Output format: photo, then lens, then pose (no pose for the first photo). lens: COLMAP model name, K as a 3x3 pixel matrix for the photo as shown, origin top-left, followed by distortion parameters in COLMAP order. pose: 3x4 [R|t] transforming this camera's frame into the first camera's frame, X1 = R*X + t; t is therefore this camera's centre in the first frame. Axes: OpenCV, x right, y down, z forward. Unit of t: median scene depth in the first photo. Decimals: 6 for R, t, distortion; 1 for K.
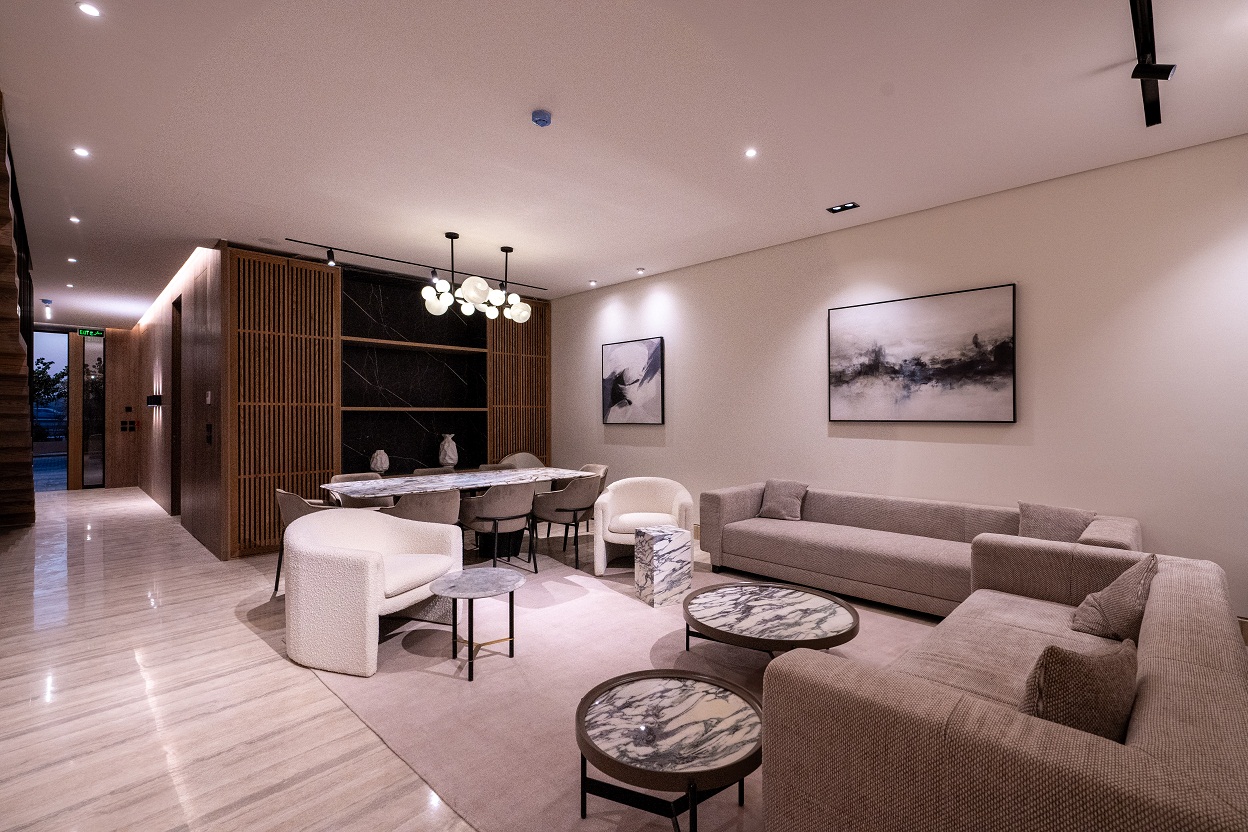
lens RADIAL K [[568.9, 0, 624.0], [0, 568.9, 415.5], [0, 0, 1]] dist [-0.003343, 0.002357]
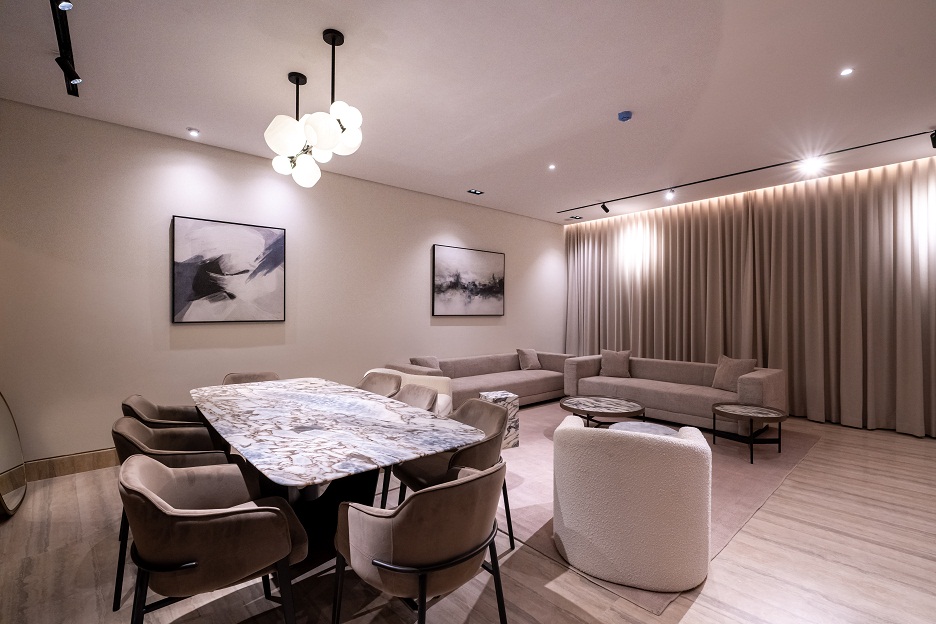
lens RADIAL K [[426.6, 0, 468.1], [0, 426.6, 309.2], [0, 0, 1]] dist [-0.003343, 0.002357]
pose [[0.057110, 0.005696, 0.998352, -0.845758], [-0.003006, 0.999980, -0.005533, -0.001644], [-0.998363, -0.002685, 0.057126, 0.875170]]
